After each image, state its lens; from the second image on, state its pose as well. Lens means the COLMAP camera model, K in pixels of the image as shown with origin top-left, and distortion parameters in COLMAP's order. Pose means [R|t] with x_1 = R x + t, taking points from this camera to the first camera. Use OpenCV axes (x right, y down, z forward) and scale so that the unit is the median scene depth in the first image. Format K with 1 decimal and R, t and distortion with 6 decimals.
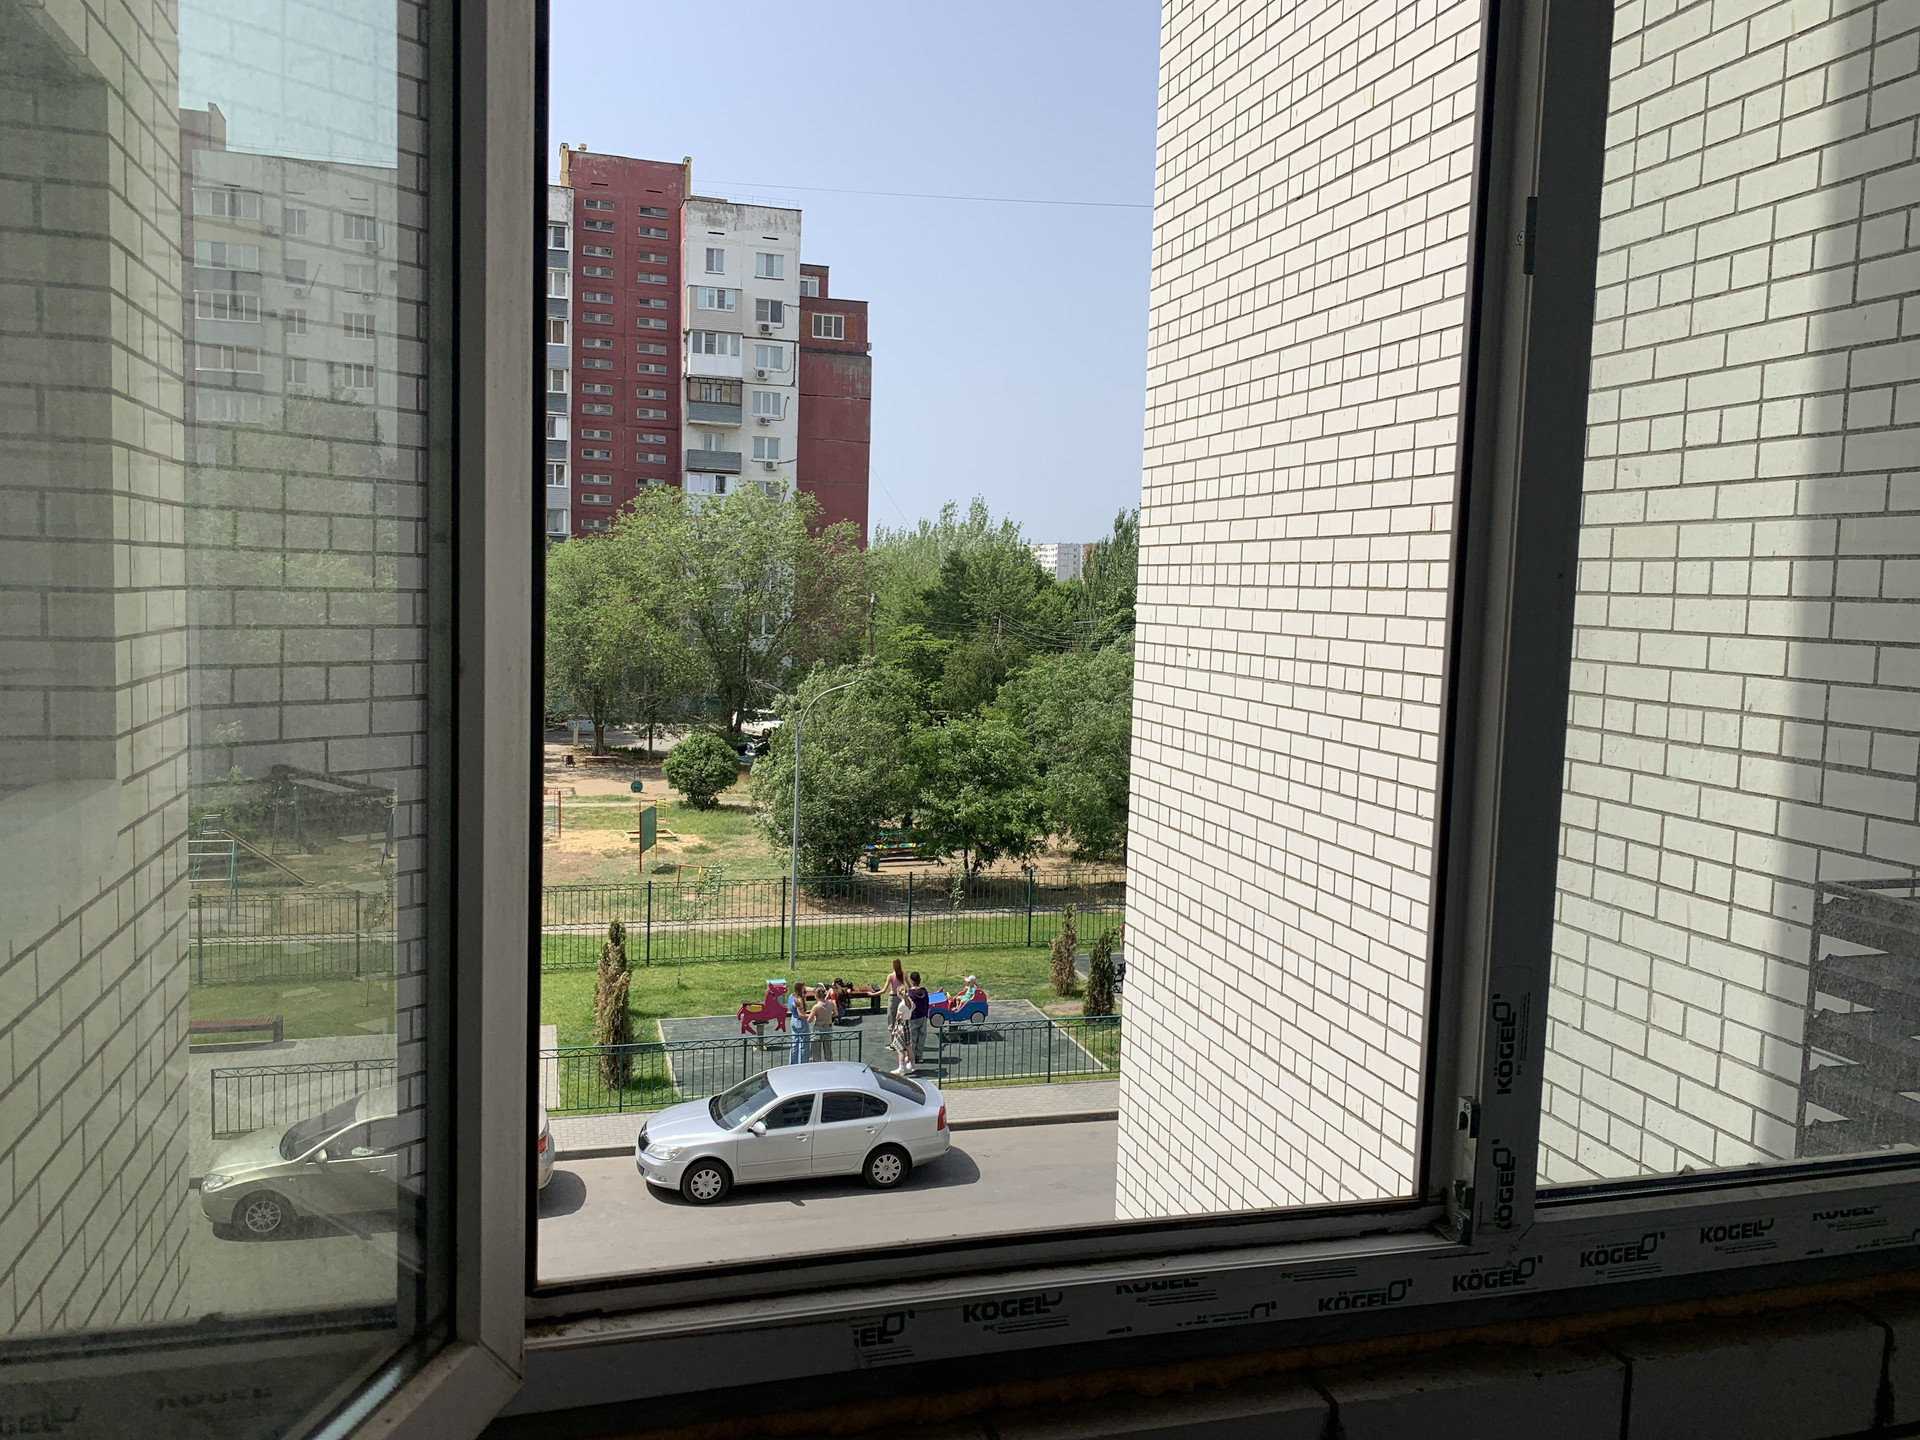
lens RADIAL K [[1468.2, 0, 965.2], [0, 1468.2, 735.4], [0, 0, 1]] dist [0.020908, -0.021721]
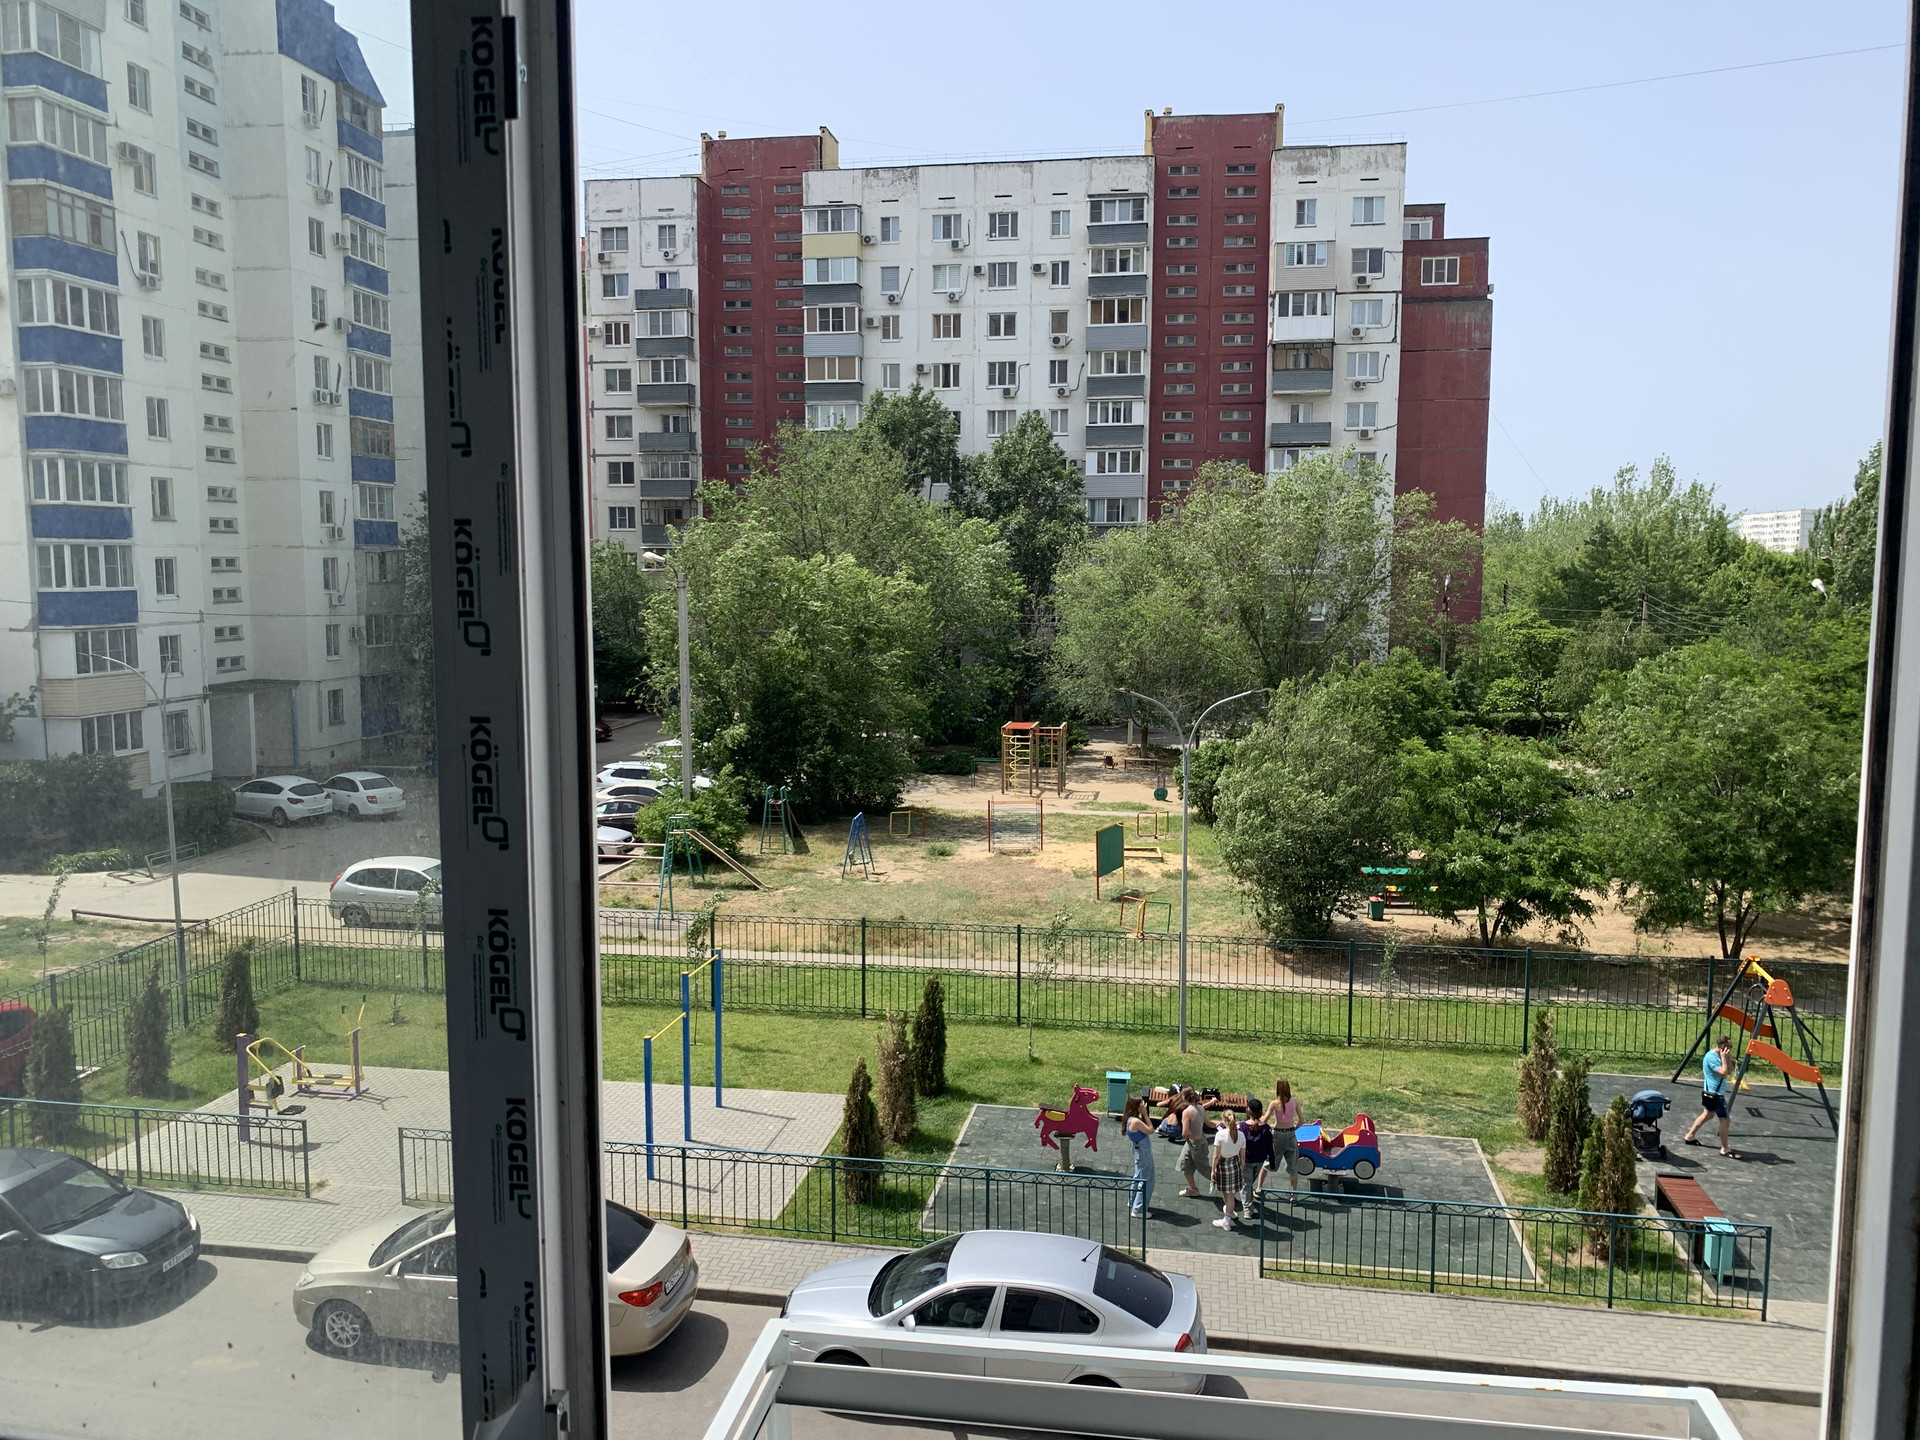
lens RADIAL K [[1468.2, 0, 954.5], [0, 1468.2, 717.3], [0, 0, 1]] dist [0.020908, -0.021721]
pose [[0.892888, 0.018861, -0.449883, 0.103795], [-0.020288, 0.999793, 0.001649, -0.016940], [0.449821, 0.007655, 0.893086, 0.188839]]
